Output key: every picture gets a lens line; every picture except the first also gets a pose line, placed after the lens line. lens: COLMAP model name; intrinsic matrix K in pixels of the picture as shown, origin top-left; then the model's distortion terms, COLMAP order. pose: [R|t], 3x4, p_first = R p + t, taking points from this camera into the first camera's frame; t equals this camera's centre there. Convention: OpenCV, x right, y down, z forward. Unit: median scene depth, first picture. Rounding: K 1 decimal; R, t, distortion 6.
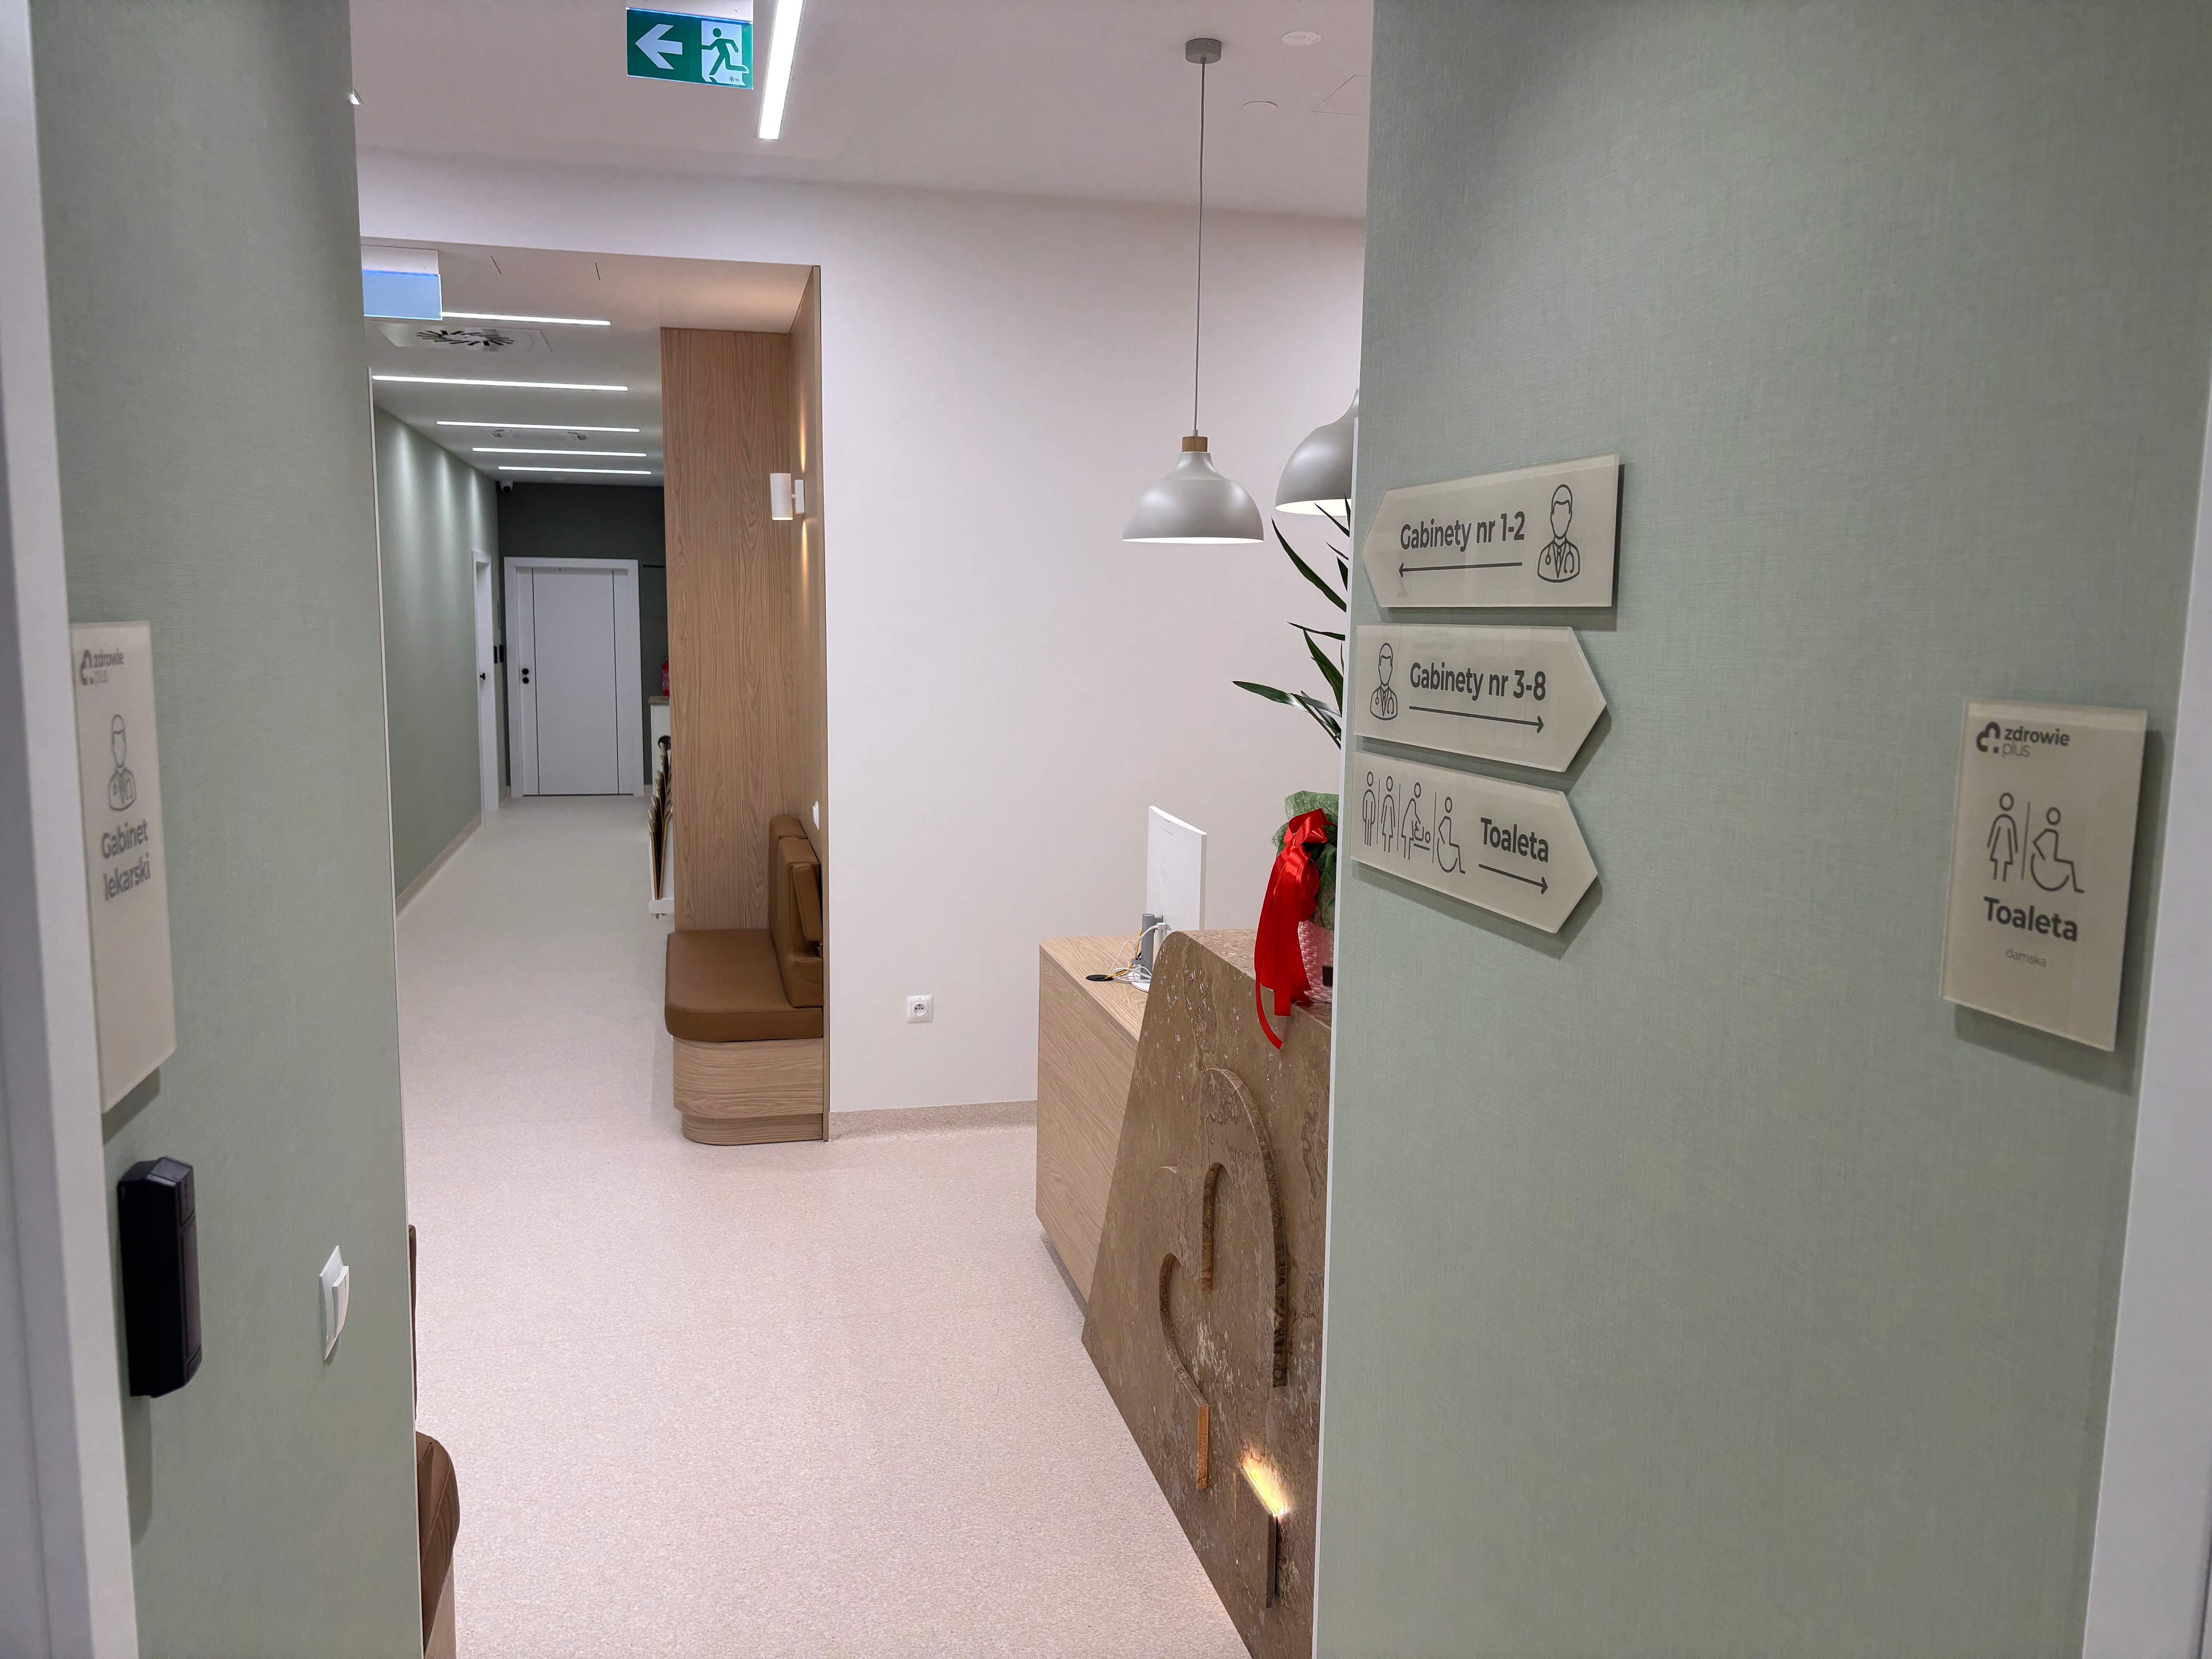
lens RADIAL K [[1662.3, 0, 1107.5], [0, 1662.3, 825.4], [0, 0, 1]] dist [0.063405, -0.071156]
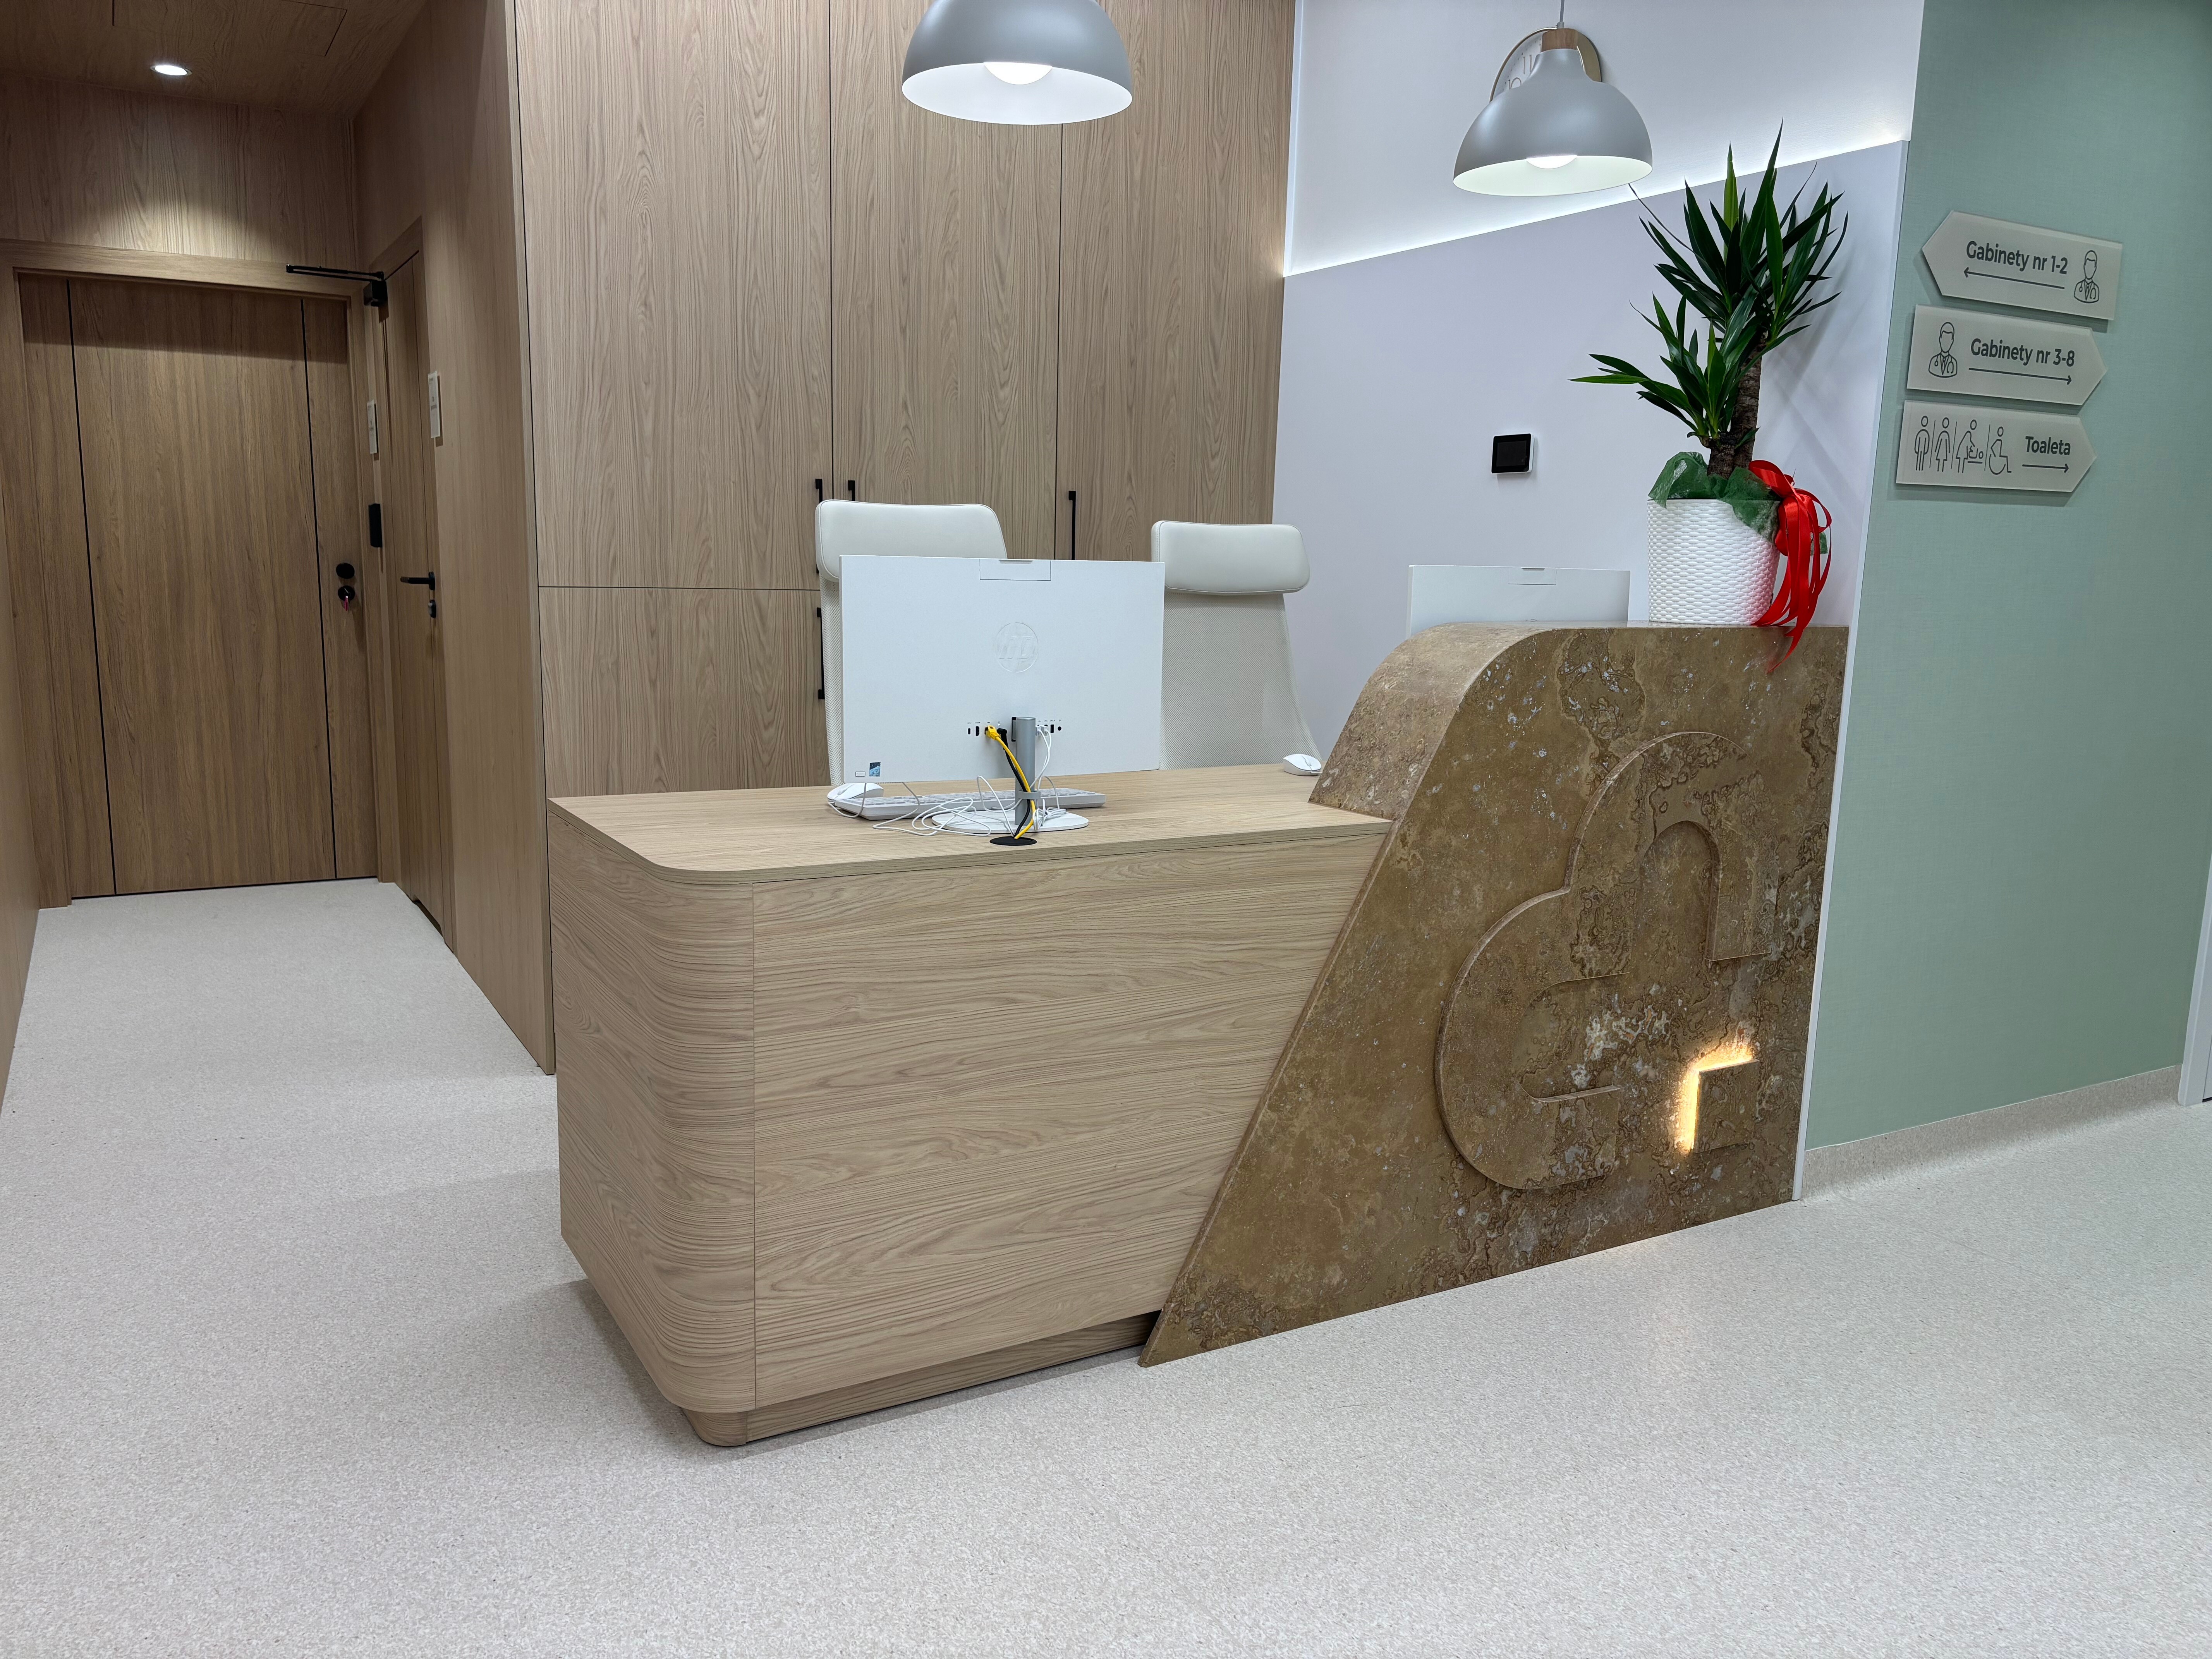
lens RADIAL K [[1662.3, 0, 1082.9], [0, 1662.3, 835.8], [0, 0, 1]] dist [0.063405, -0.071156]
pose [[-0.269855, -0.186706, 0.944626, -1.177200], [0.095414, 0.971008, 0.219178, -0.074915], [-0.958162, 0.149276, -0.244217, 2.316770]]
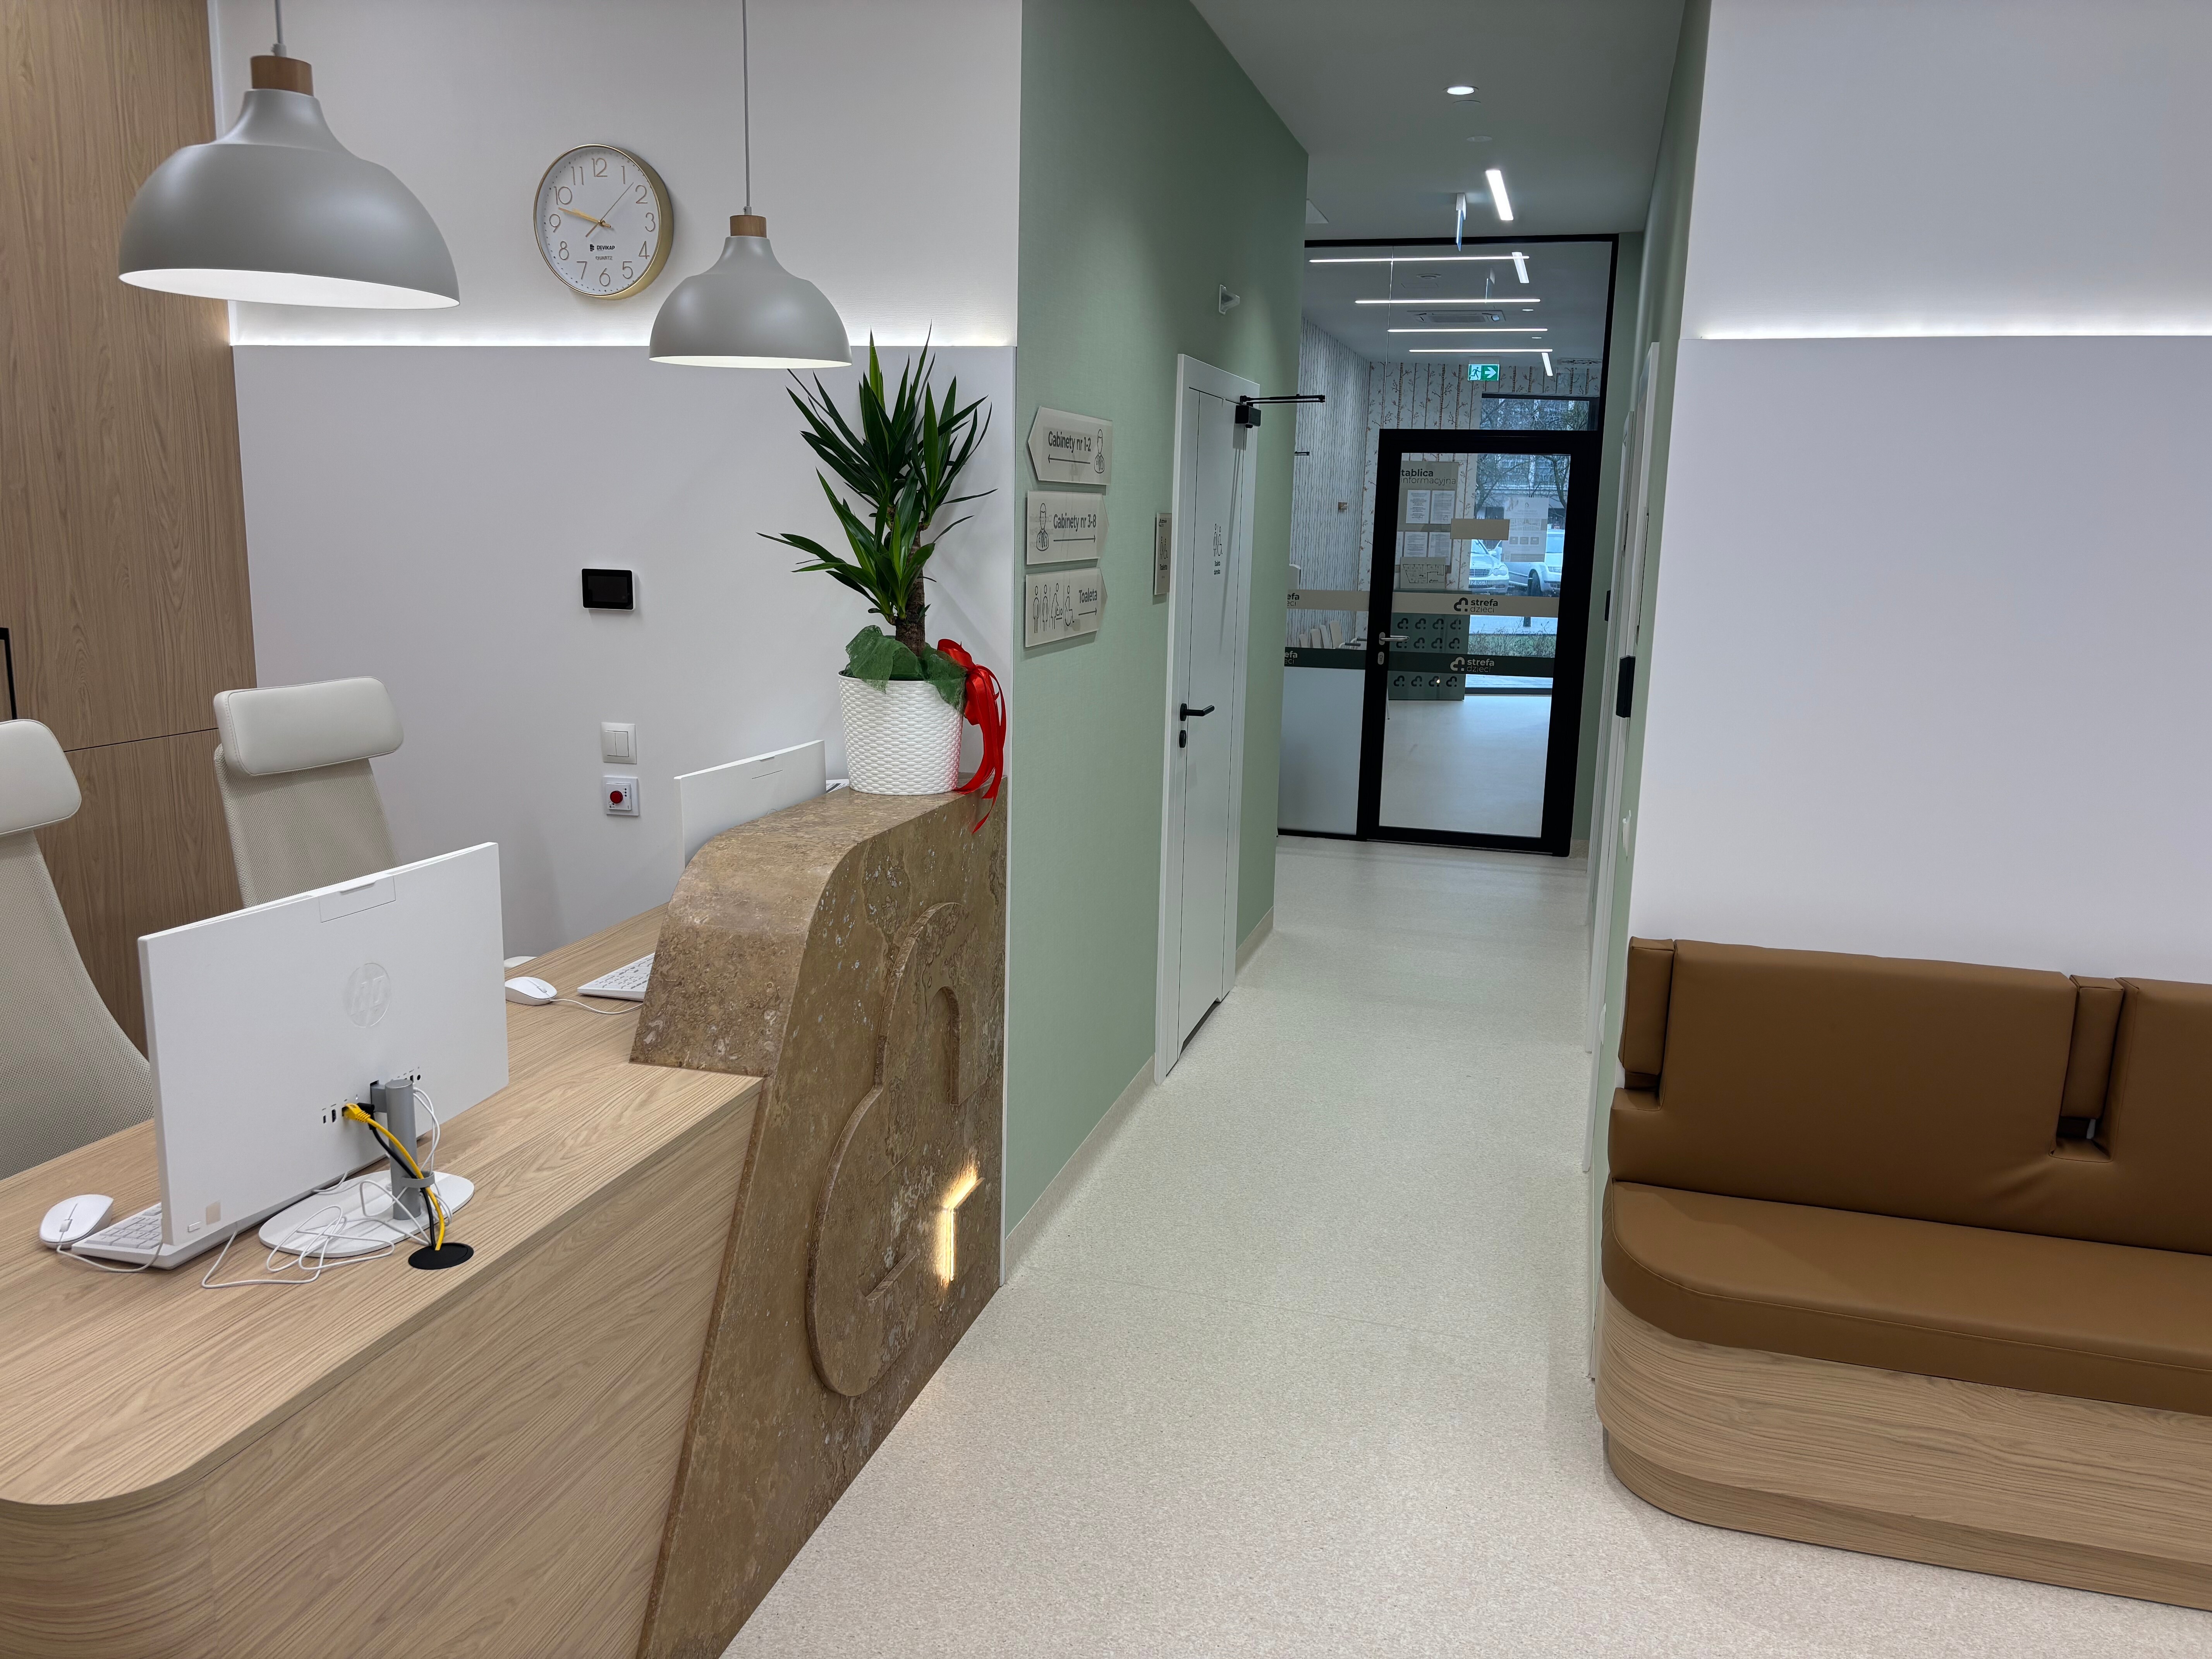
lens RADIAL K [[1662.3, 0, 1105.2], [0, 1662.3, 824.5], [0, 0, 1]] dist [0.063405, -0.071156]
pose [[-0.867940, -0.128036, 0.479883, -0.768488], [0.025724, 0.953316, 0.300876, -0.323900], [-0.496003, 0.273487, -0.824127, 2.605243]]
